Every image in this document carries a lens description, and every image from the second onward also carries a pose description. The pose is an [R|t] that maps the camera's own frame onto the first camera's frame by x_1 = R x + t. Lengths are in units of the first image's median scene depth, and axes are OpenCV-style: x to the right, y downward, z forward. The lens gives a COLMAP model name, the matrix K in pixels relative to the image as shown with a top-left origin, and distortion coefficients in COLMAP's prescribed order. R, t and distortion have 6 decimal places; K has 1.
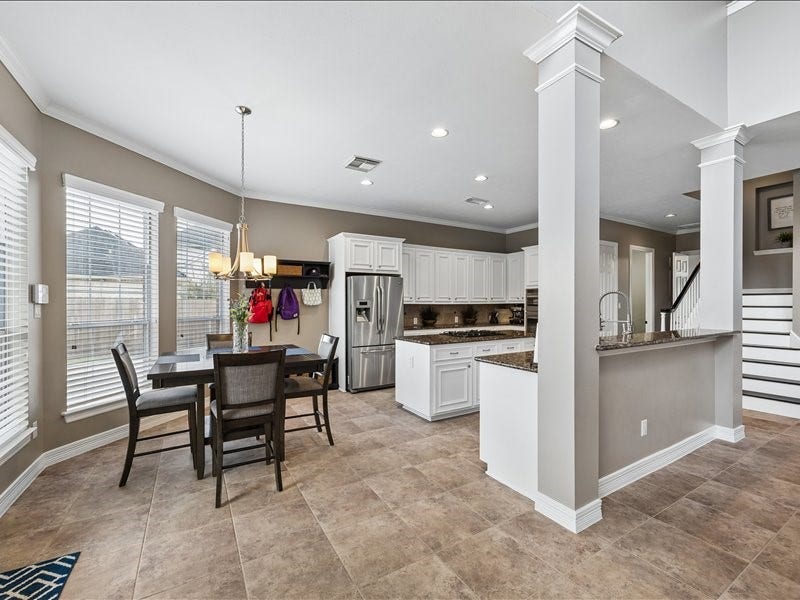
lens RADIAL K [[348.9, 0, 400.0], [0, 348.9, 300.0], [0, 0, 1]] dist [0.000593, 0.000031]
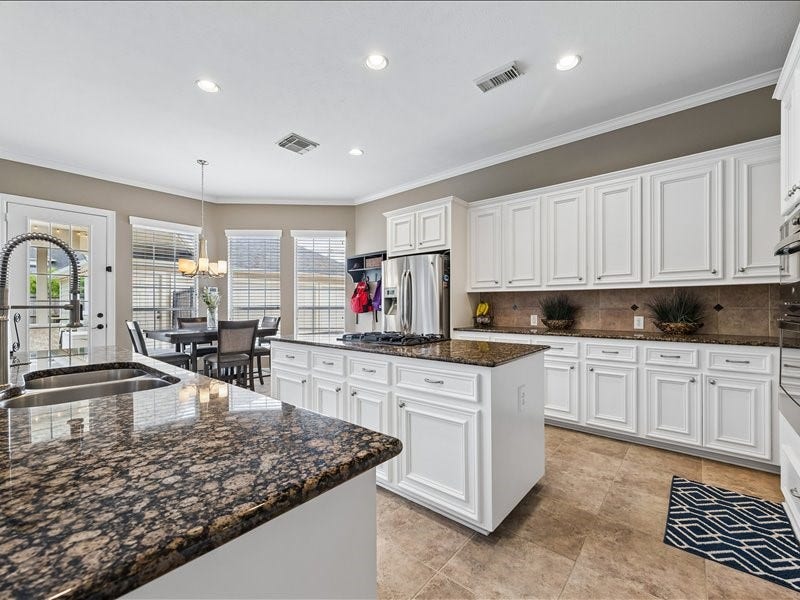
lens RADIAL K [[348.9, 0, 400.0], [0, 348.9, 300.0], [0, 0, 1]] dist [0.000593, 0.000031]
pose [[0.318629, -0.009001, -0.947837, 0.575662], [0.023976, 0.999712, -0.001434, 0.022609], [0.947576, -0.022268, 0.318753, 0.638717]]
